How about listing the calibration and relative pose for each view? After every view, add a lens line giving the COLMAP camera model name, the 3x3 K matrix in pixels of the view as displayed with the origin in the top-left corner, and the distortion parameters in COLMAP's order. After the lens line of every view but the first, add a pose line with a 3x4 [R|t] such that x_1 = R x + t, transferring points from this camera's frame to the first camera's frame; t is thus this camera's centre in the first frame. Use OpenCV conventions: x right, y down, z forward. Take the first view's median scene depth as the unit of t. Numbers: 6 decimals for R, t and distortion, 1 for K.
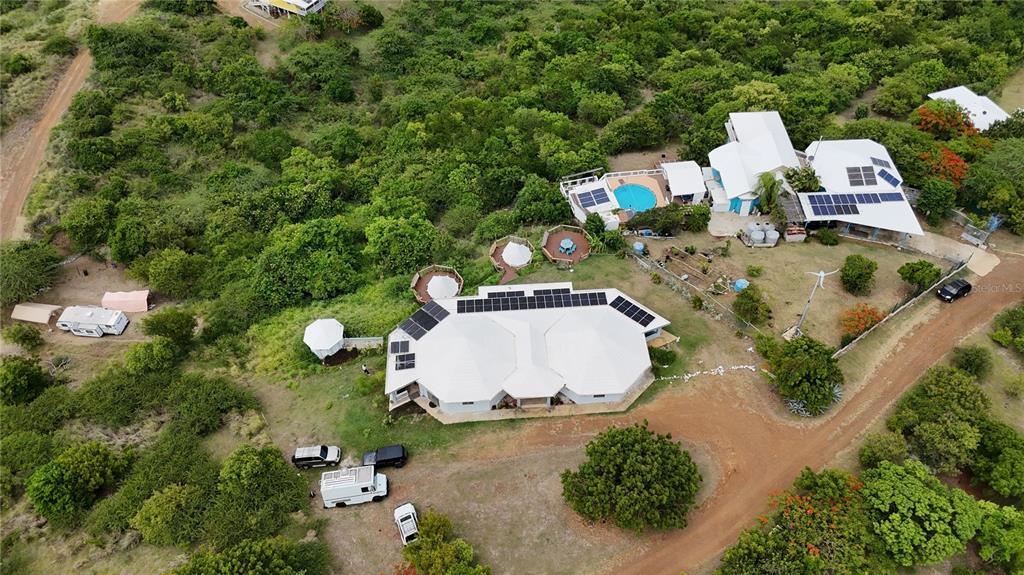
lens RADIAL K [[766.0, 0, 515.4], [0, 766.0, 255.6], [0, 0, 1]] dist [0.078608, -0.057065]
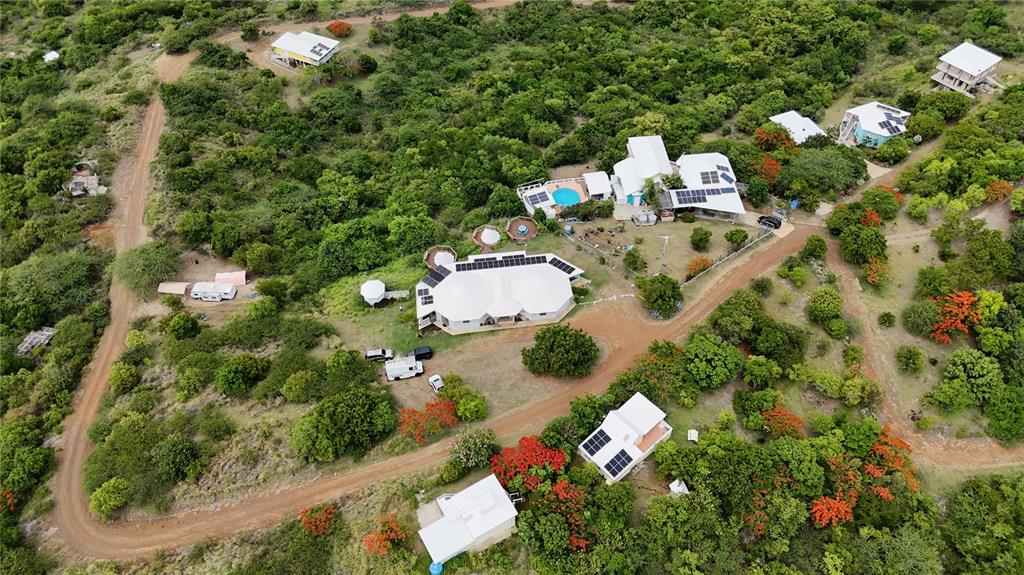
lens RADIAL K [[766.0, 0, 515.6], [0, 766.0, 277.1], [0, 0, 1]] dist [0.078608, -0.057065]
pose [[0.998278, -0.042130, 0.040817, -0.012854], [0.041094, 0.998820, 0.025896, 0.039264], [-0.041859, -0.024174, 0.998831, -0.509886]]
